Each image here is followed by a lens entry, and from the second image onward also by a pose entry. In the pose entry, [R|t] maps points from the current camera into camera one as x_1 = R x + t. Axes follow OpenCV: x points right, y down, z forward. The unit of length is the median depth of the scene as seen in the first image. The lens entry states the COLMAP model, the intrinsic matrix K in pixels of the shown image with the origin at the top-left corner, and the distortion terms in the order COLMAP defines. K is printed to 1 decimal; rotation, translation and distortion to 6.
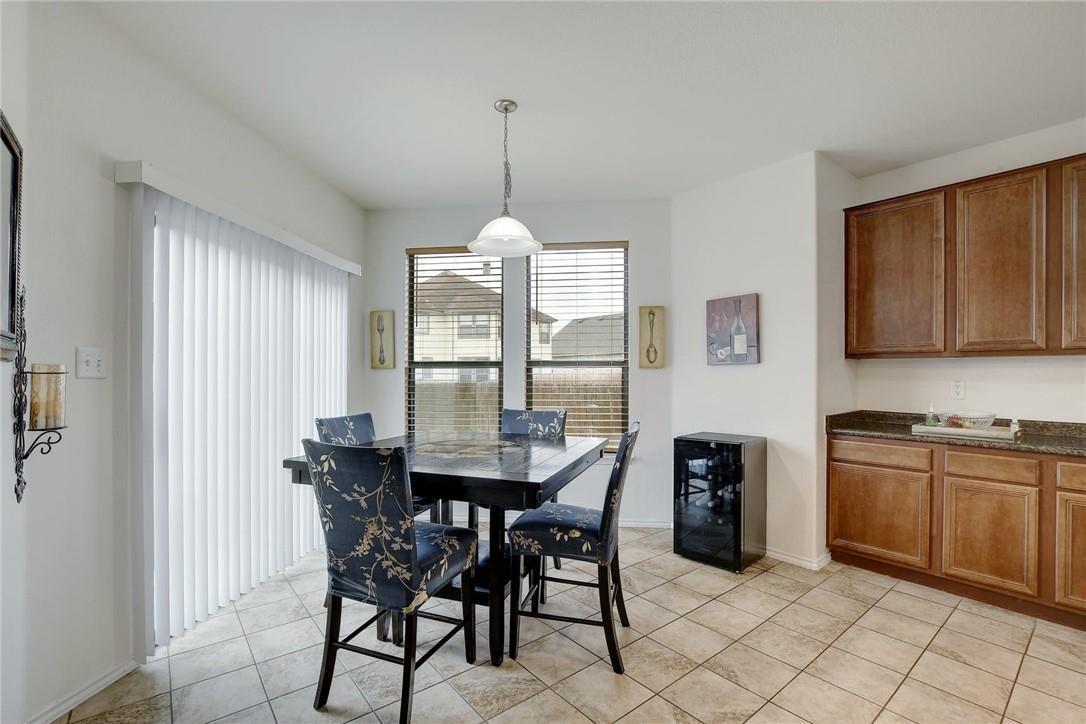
lens RADIAL K [[487.1, 0, 544.8], [0, 487.1, 369.4], [0, 0, 1]] dist [0.000397, -0.001122]
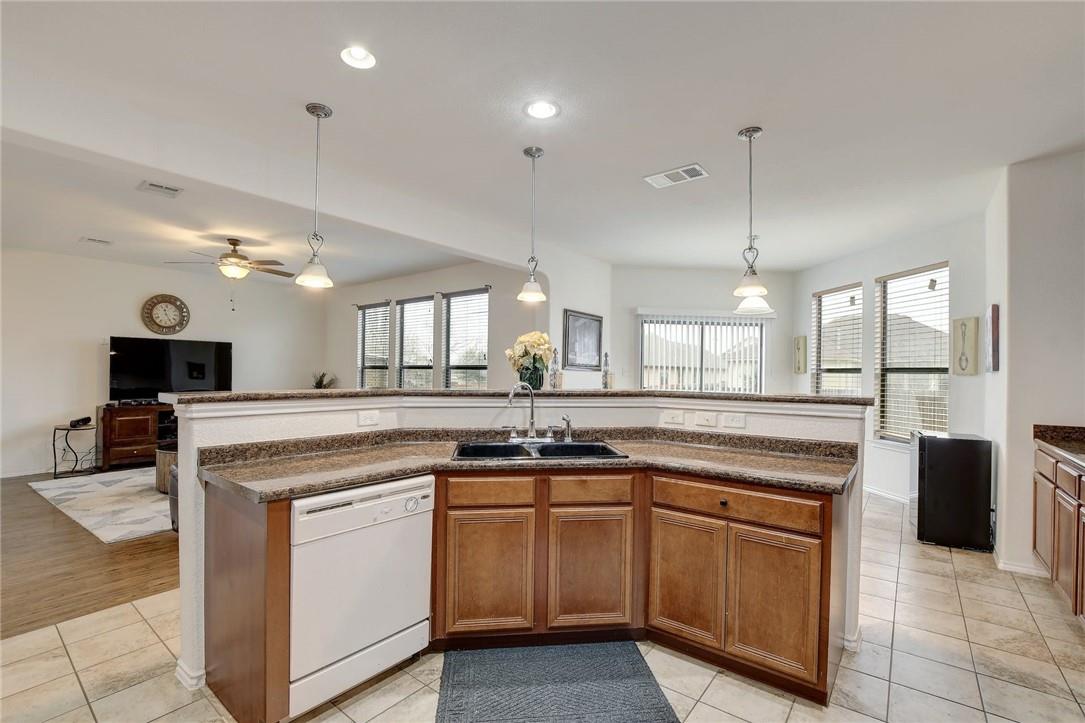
lens RADIAL K [[486.7, 0, 540.2], [0, 486.7, 366.8], [0, 0, 1]] dist [0.000397, -0.001122]
pose [[0.210653, -0.004374, -0.977551, 1.020341], [-0.012467, 0.999897, -0.007161, -0.000748], [0.977481, 0.013695, 0.210577, -0.143542]]
